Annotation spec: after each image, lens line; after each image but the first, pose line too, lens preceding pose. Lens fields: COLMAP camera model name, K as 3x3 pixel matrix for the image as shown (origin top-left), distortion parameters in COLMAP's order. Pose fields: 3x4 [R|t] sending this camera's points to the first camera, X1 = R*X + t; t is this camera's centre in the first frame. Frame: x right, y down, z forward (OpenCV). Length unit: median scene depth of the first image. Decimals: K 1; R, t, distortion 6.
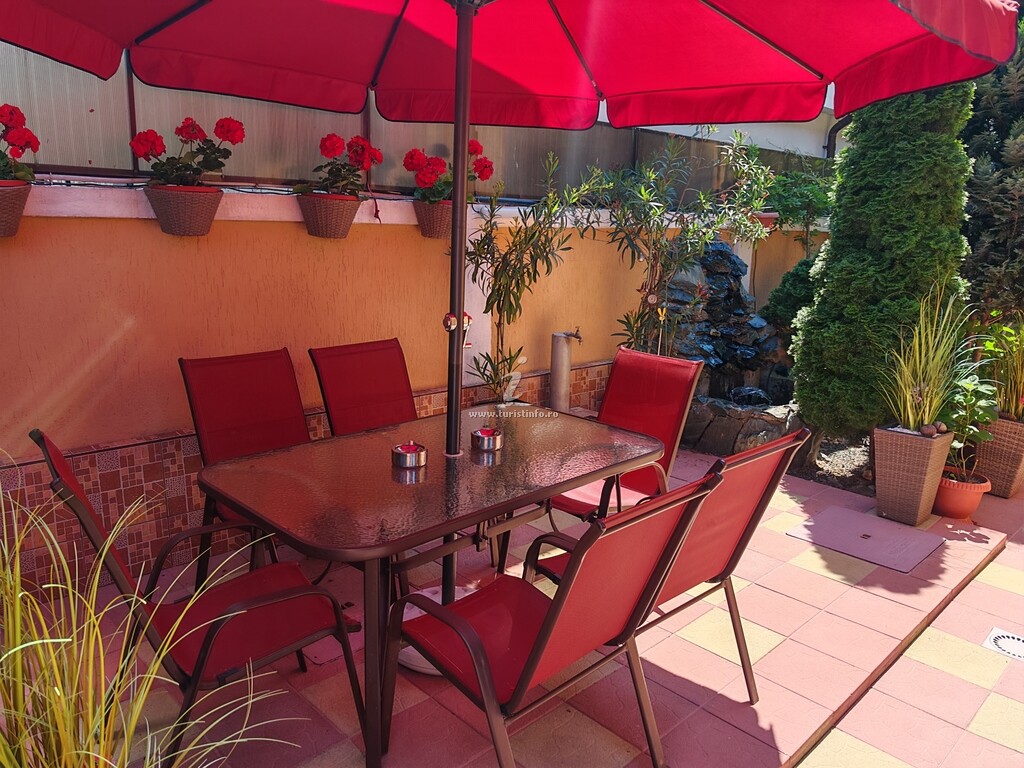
lens RADIAL K [[748.6, 0, 514.9], [0, 748.6, 385.5], [0, 0, 1]] dist [0.013130, -0.020621]
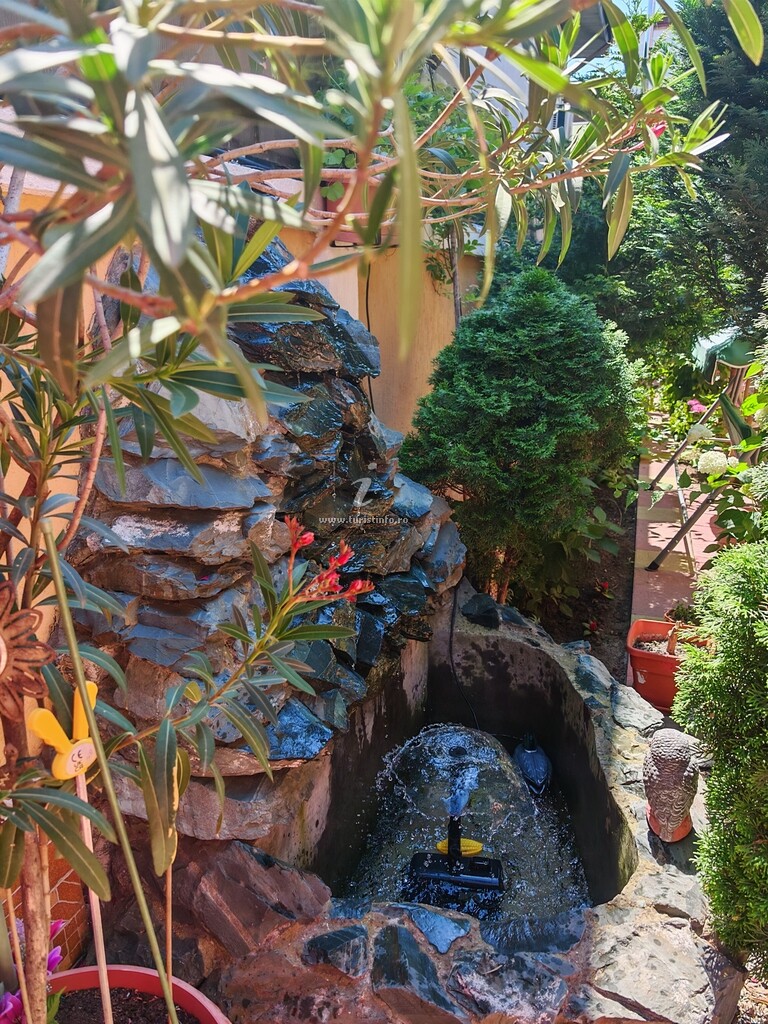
lens RADIAL K [[748.6, 0, 383.9], [0, 748.6, 512.1], [0, 0, 1]] dist [0.013130, -0.020621]
pose [[0.890389, -0.160247, 0.426062, 0.163144], [0.123743, 0.985948, 0.112226, -0.122921], [-0.438058, -0.047203, 0.897706, 0.704094]]
